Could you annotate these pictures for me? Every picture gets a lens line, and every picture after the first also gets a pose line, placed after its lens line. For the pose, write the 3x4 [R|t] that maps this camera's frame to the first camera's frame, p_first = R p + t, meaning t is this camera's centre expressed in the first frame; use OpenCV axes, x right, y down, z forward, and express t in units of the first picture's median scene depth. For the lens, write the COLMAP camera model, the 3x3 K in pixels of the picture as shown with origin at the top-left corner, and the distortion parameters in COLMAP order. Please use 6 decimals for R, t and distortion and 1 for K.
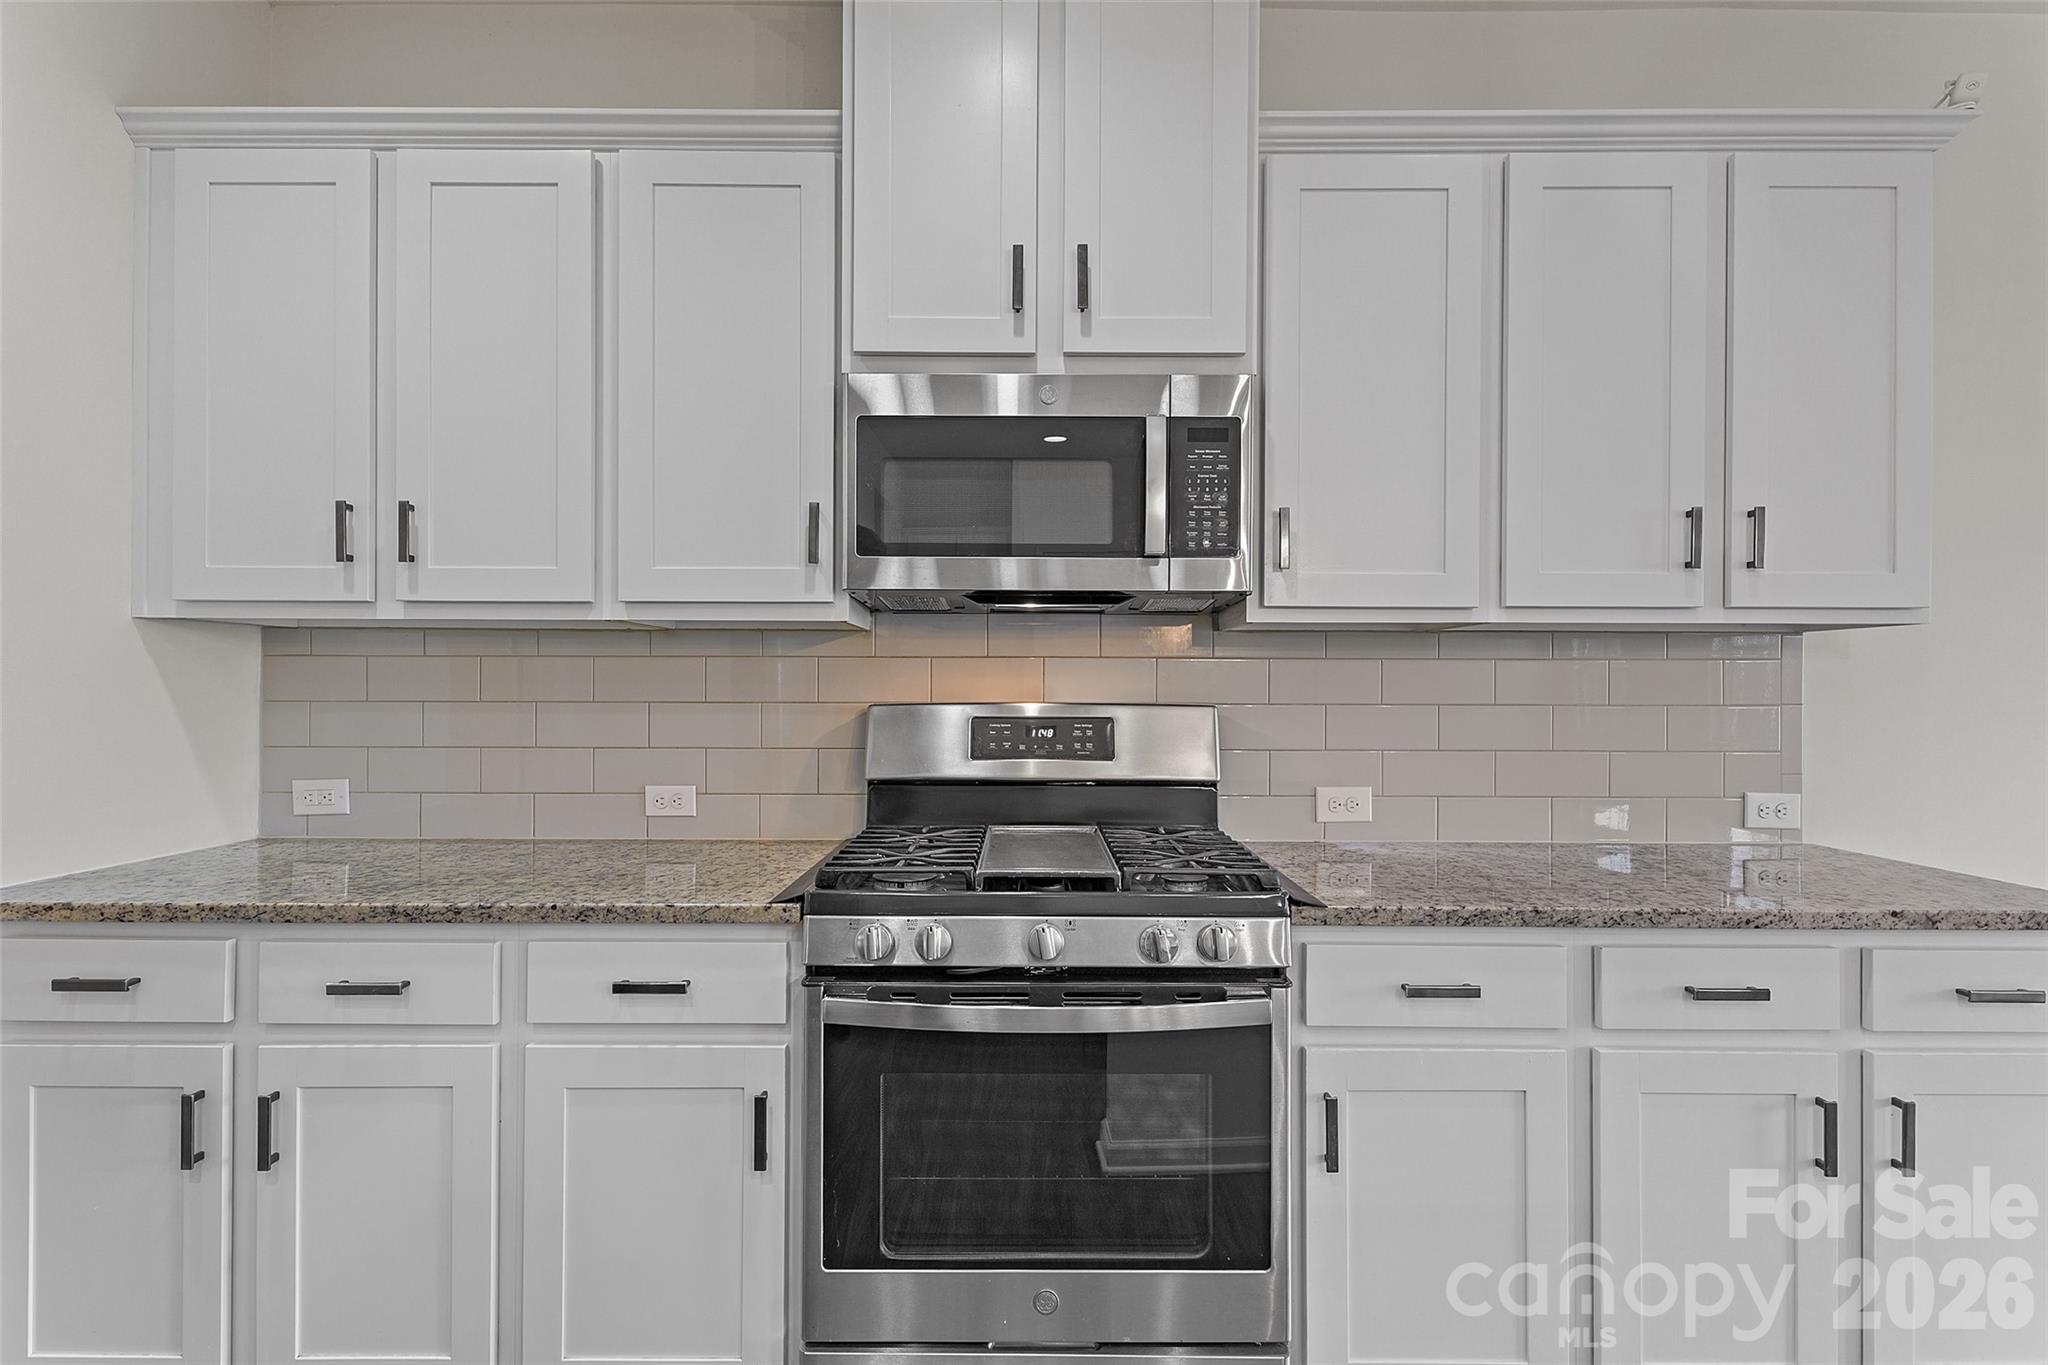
lens RADIAL K [[960.3, 0, 1033.8], [0, 960.3, 686.9], [0, 0, 1]] dist [0.000951, 0.000406]
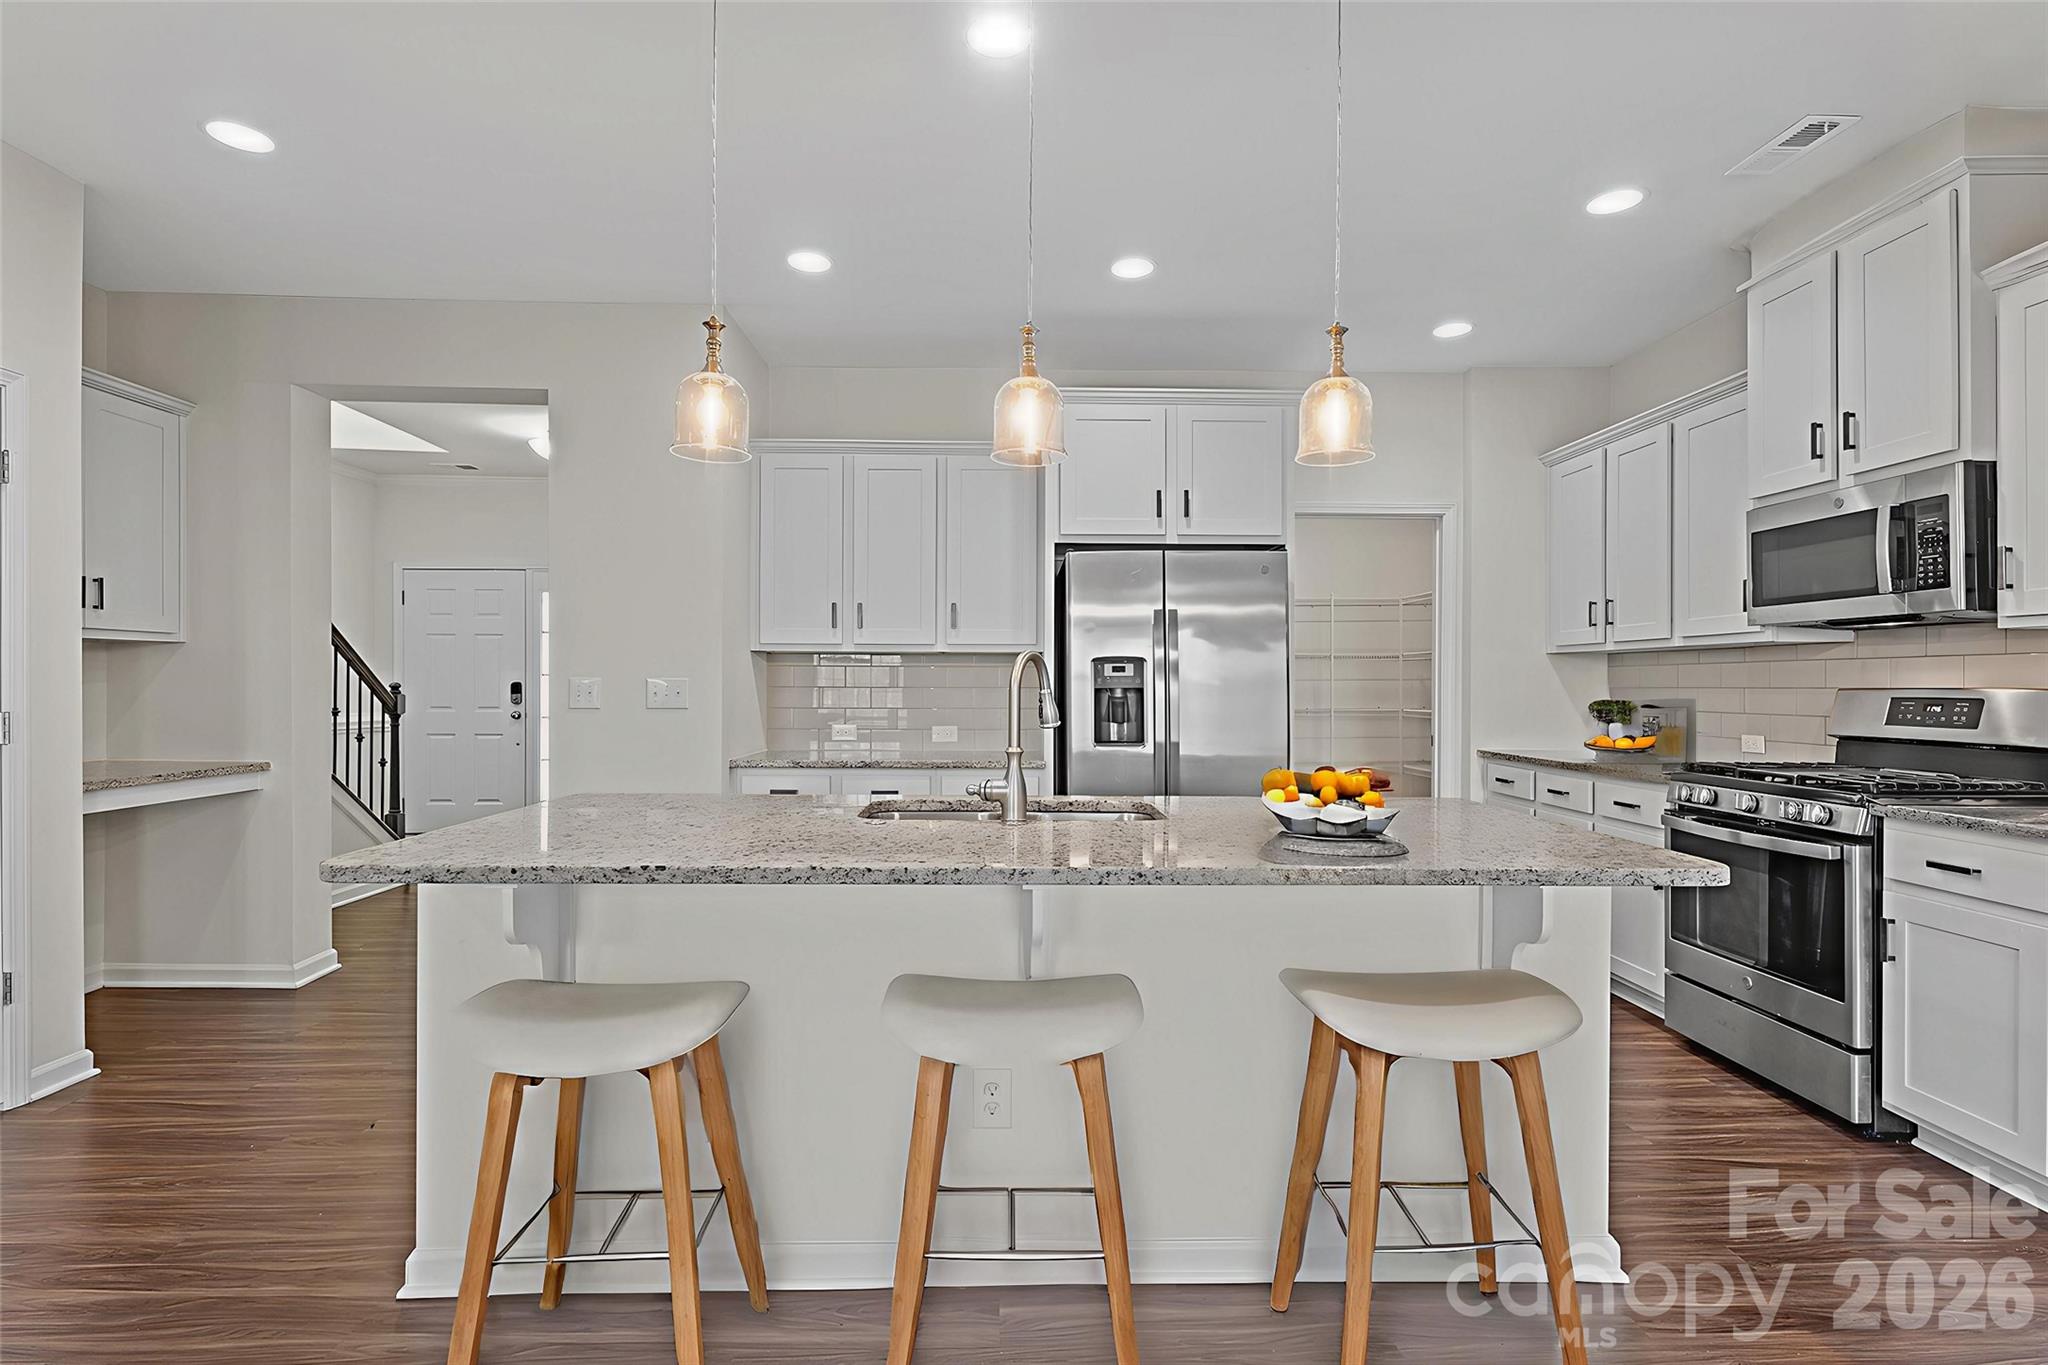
lens RADIAL K [[960.3, 0, 1033.8], [0, 960.3, 686.9], [0, 0, 1]] dist [0.000951, 0.000406]
pose [[0.034357, 0.000363, -0.999410, 1.600183], [-0.003293, 0.999995, 0.000250, 0.021907], [0.999404, 0.003282, 0.034358, -0.452420]]
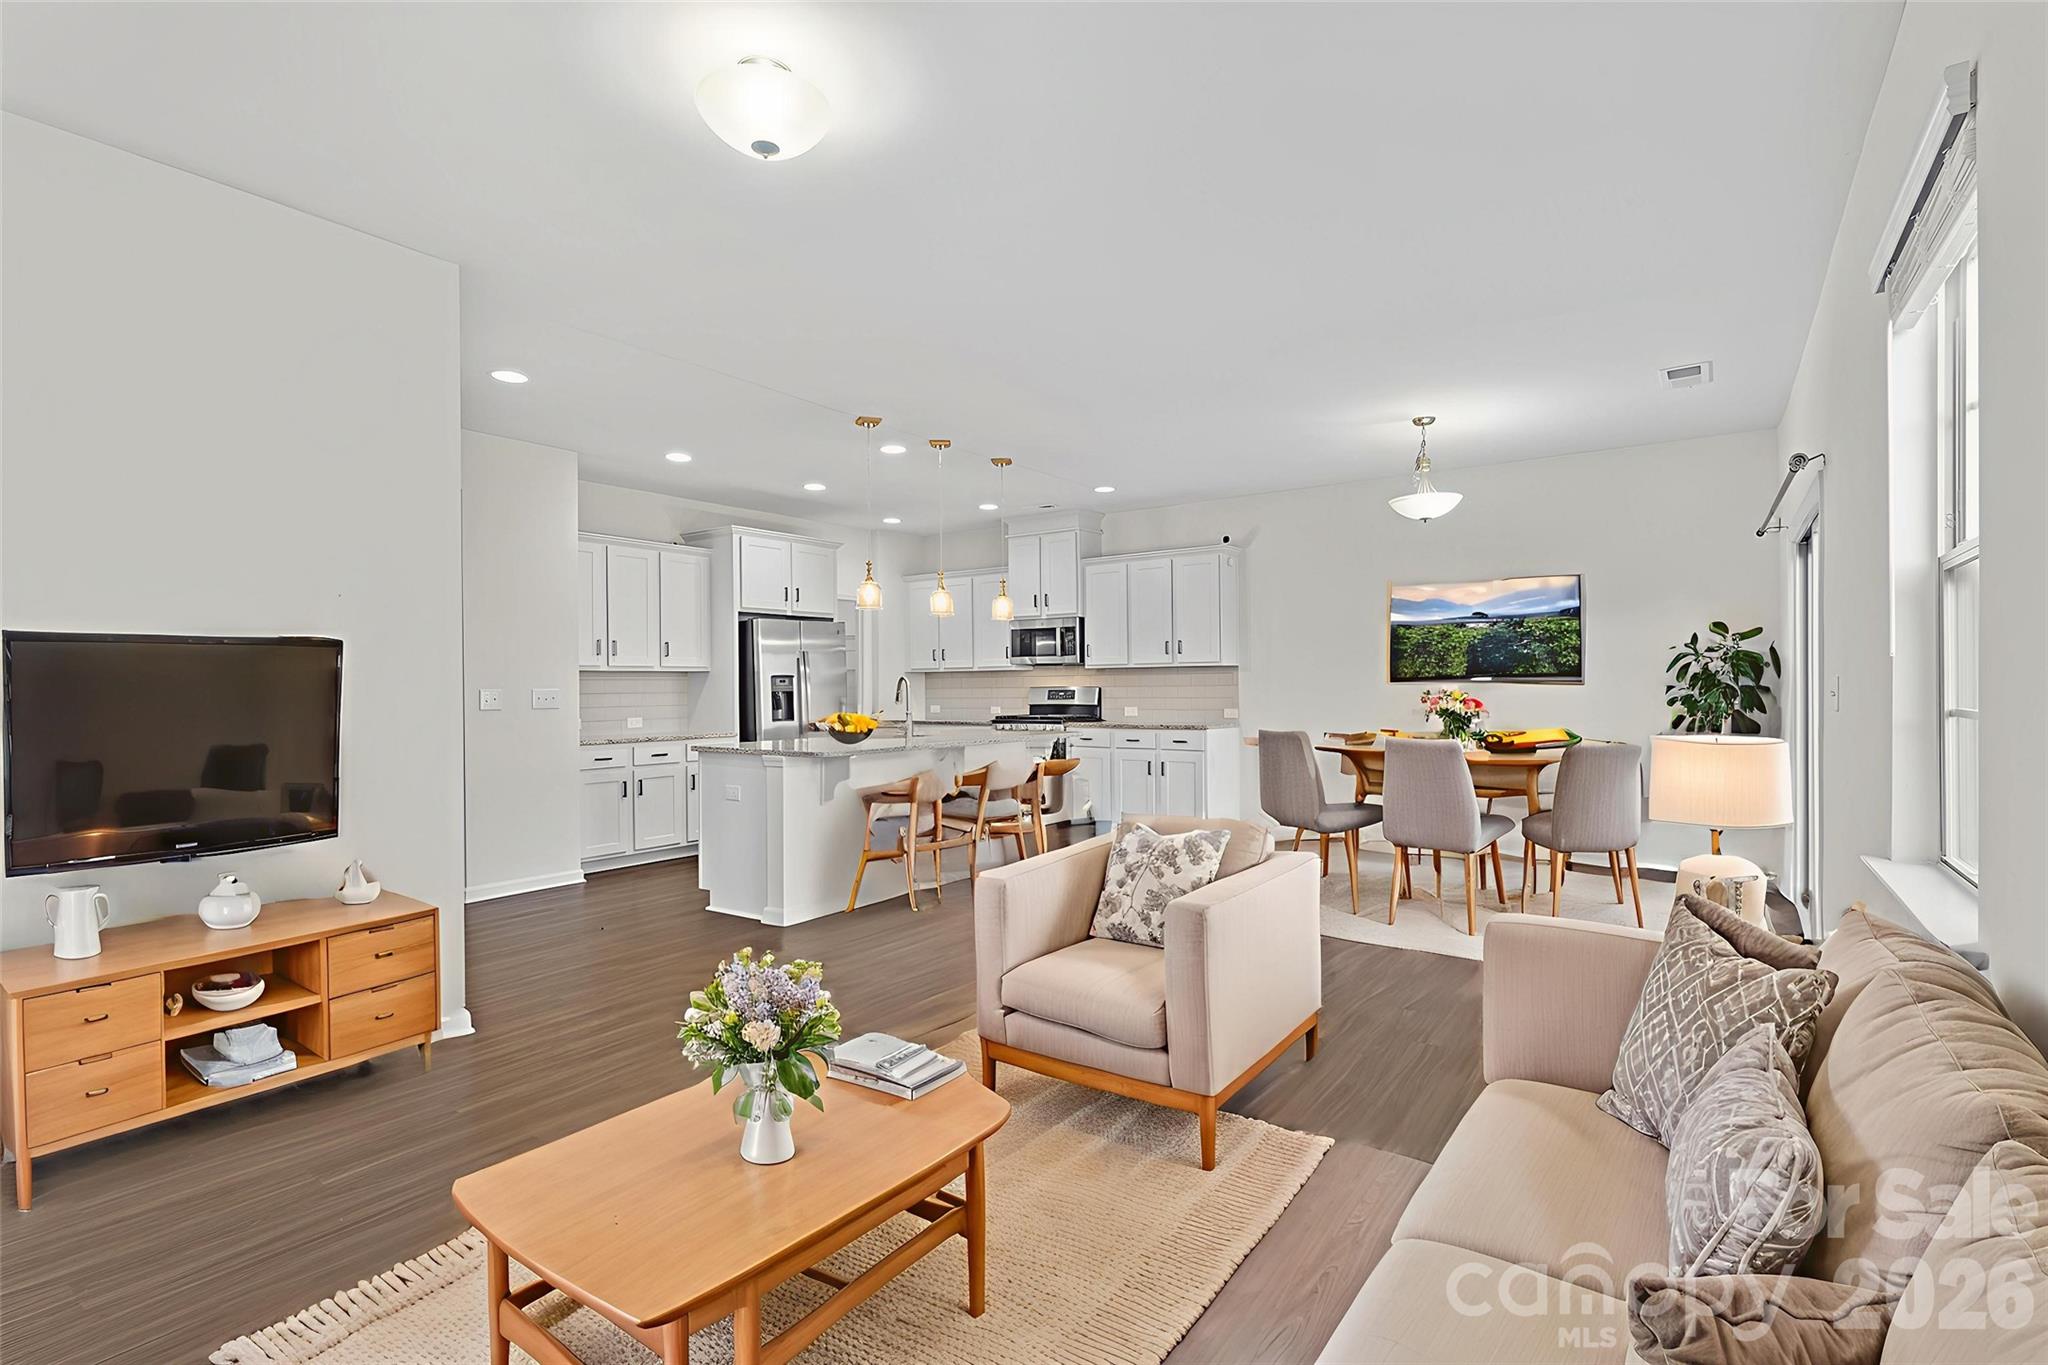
lens RADIAL K [[960.3, 0, 1033.8], [0, 960.3, 686.9], [0, 0, 1]] dist [0.000951, 0.000406]
pose [[0.818702, -0.012037, -0.574093, 2.700405], [0.013435, 0.999908, -0.001806, 0.027161], [0.574062, -0.006234, 0.818788, -2.943346]]
